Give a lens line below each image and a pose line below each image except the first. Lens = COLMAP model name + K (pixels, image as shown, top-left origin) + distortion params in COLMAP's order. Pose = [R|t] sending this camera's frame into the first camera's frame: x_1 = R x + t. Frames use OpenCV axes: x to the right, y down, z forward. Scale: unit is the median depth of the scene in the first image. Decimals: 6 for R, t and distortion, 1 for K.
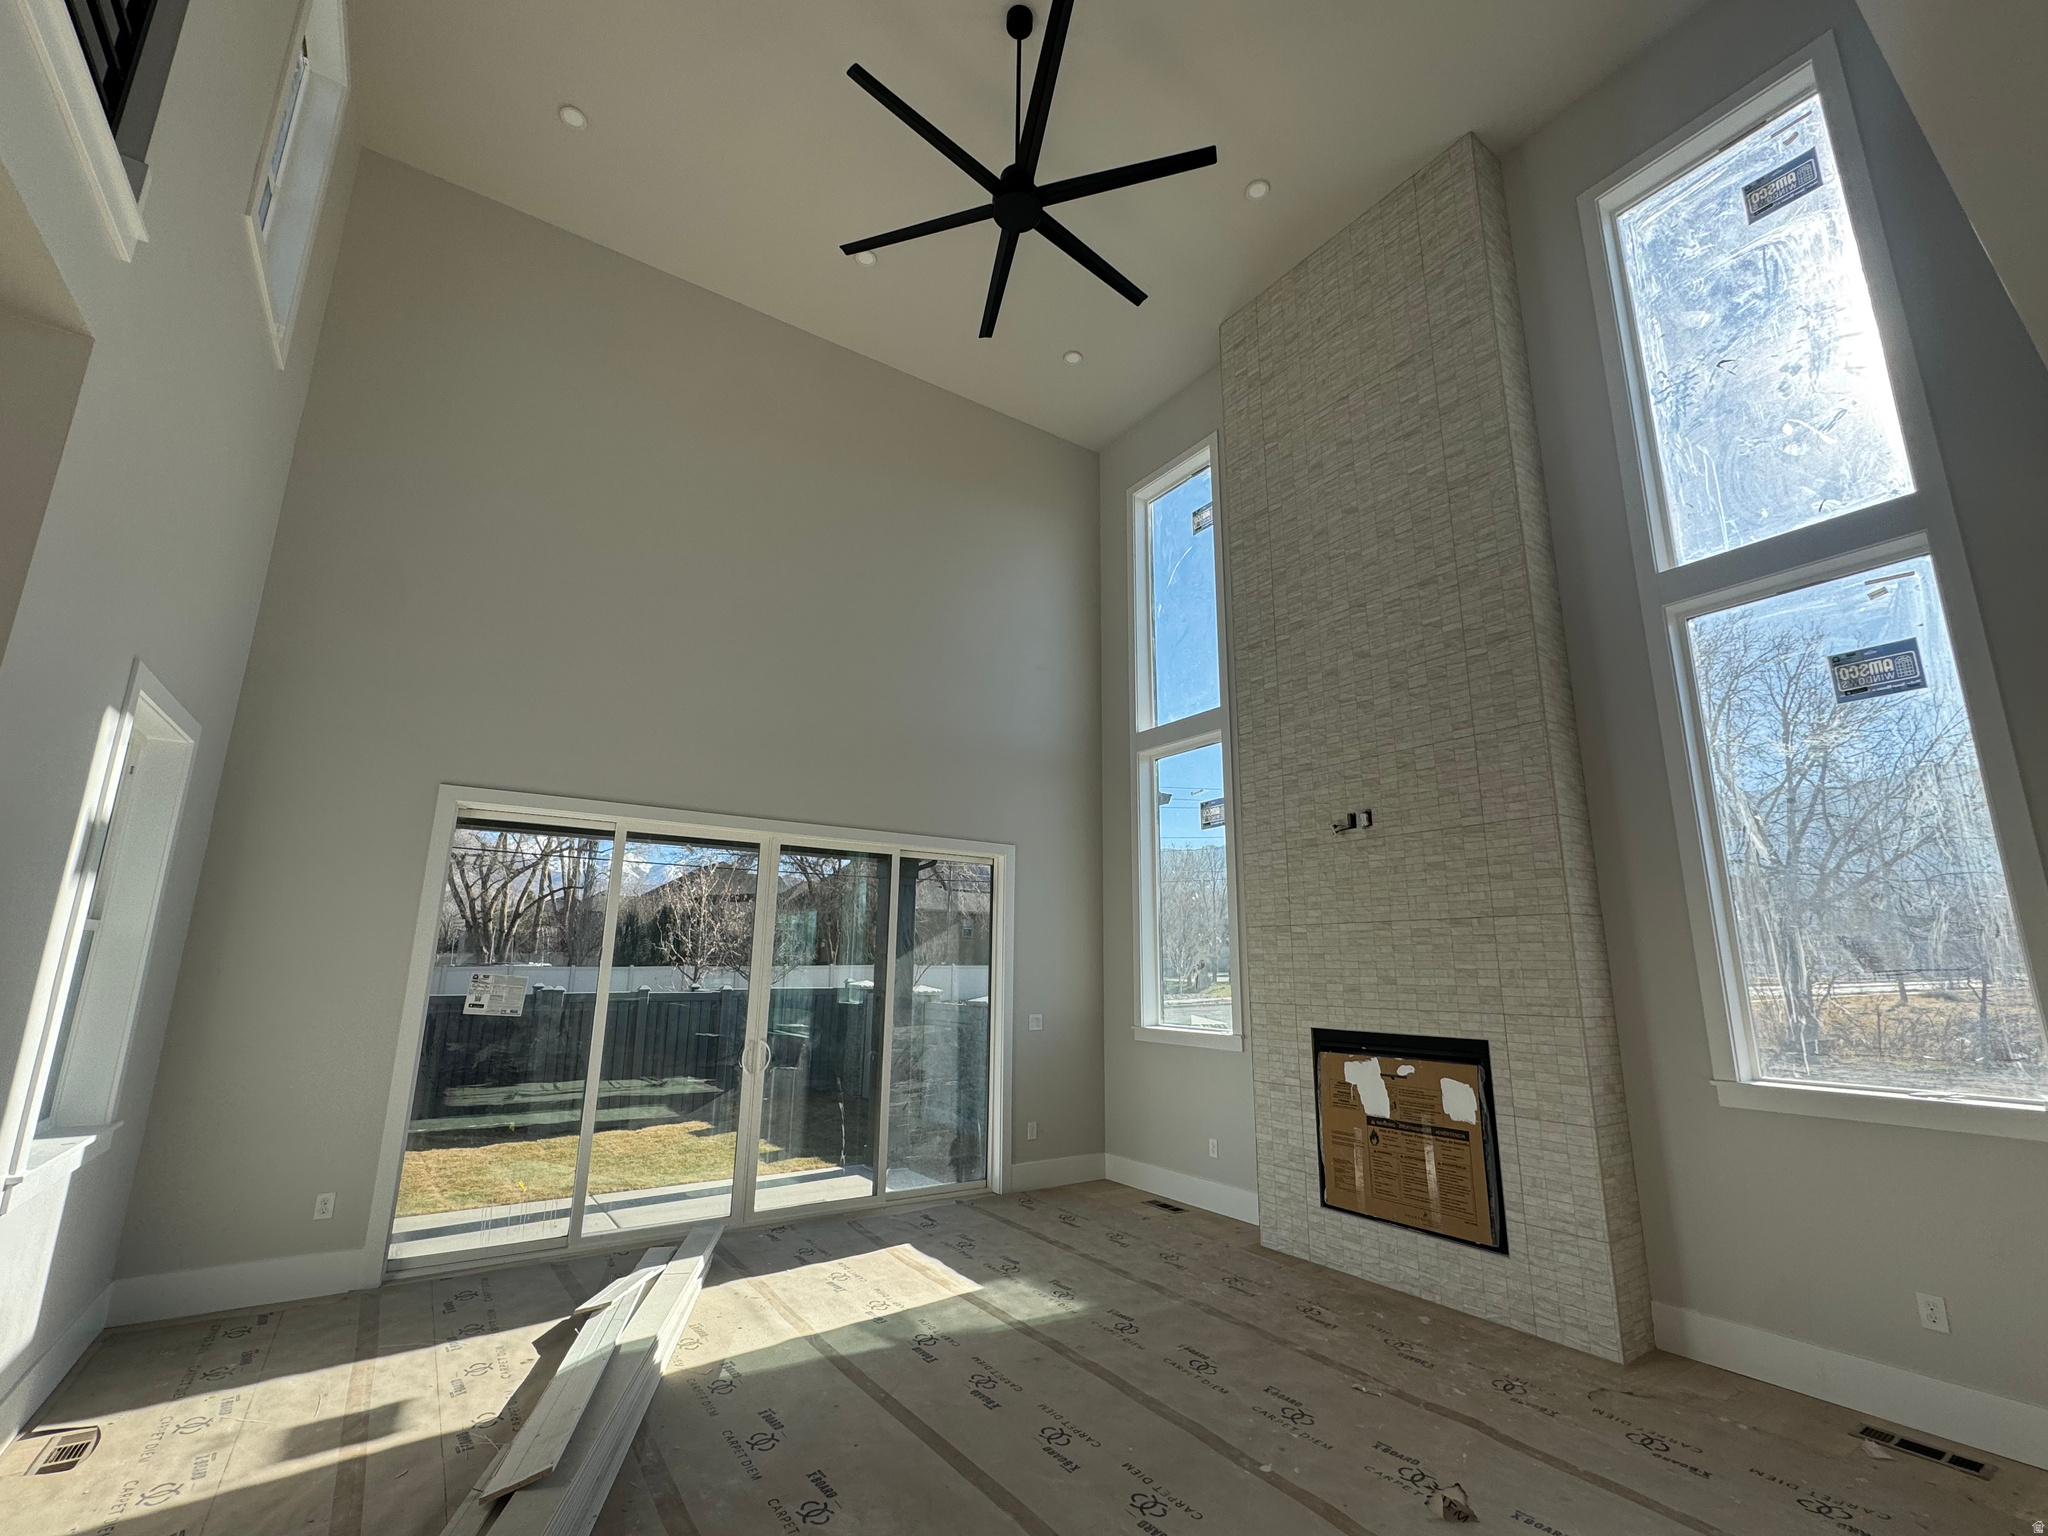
lens RADIAL K [[889.8, 0, 1030.1], [0, 889.8, 757.4], [0, 0, 1]] dist [-0.004065, 0.000566]
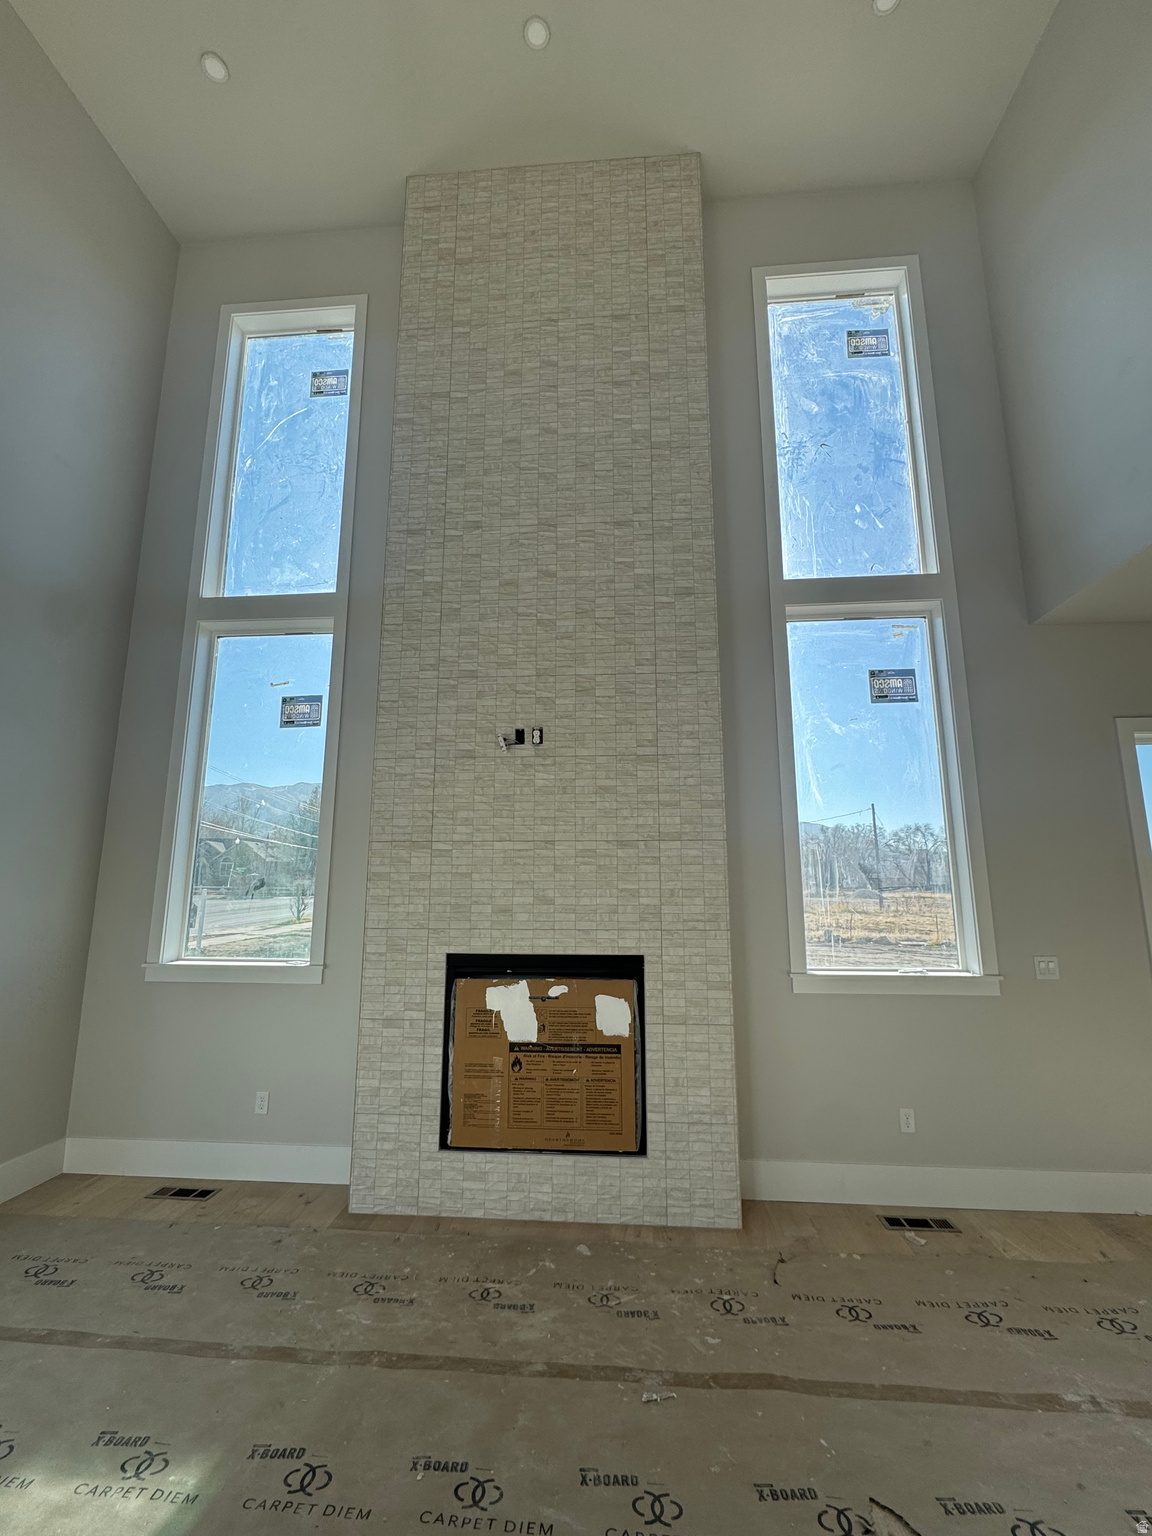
lens RADIAL K [[667.4, 0, 584.2], [0, 667.4, 763.3], [0, 0, 1]] dist [-0.004065, 0.000566]
pose [[0.631130, 0.130841, 0.764563, -0.161001], [-0.173745, 0.984472, -0.025052, 0.119349], [-0.755968, -0.117028, 0.644062, 0.540781]]
